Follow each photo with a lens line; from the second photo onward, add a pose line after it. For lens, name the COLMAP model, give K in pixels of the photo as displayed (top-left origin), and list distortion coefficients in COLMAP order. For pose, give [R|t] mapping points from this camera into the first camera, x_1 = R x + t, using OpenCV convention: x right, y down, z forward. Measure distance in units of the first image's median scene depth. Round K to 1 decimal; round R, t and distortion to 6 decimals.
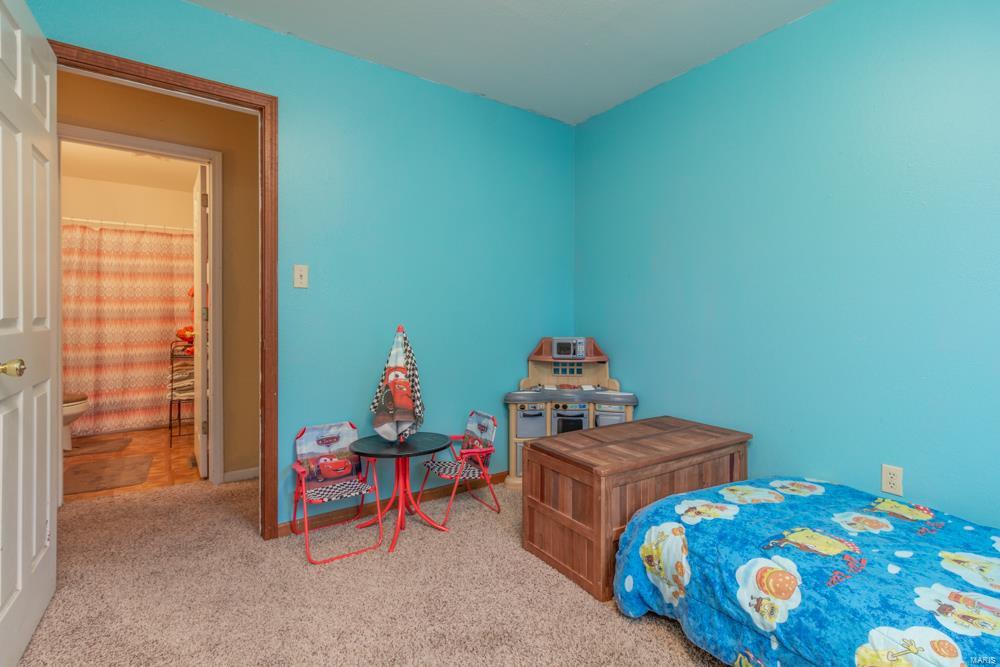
lens RADIAL K [[464.9, 0, 496.4], [0, 464.9, 322.9], [0, 0, 1]] dist [-0.001732, 0.001482]
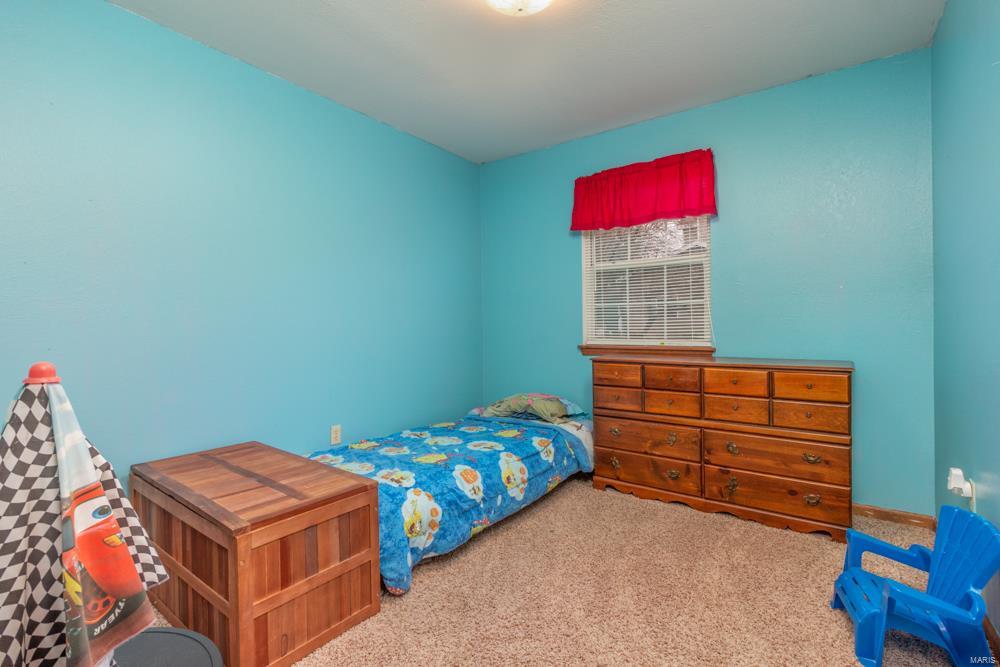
lens RADIAL K [[464.9, 0, 498.1], [0, 464.9, 330.4], [0, 0, 1]] dist [-0.001732, 0.001482]
pose [[-0.348652, -0.016356, 0.937109, -0.747479], [0.011628, 0.999695, 0.021774, -0.024365], [-0.937180, 0.018489, -0.348356, 1.031230]]
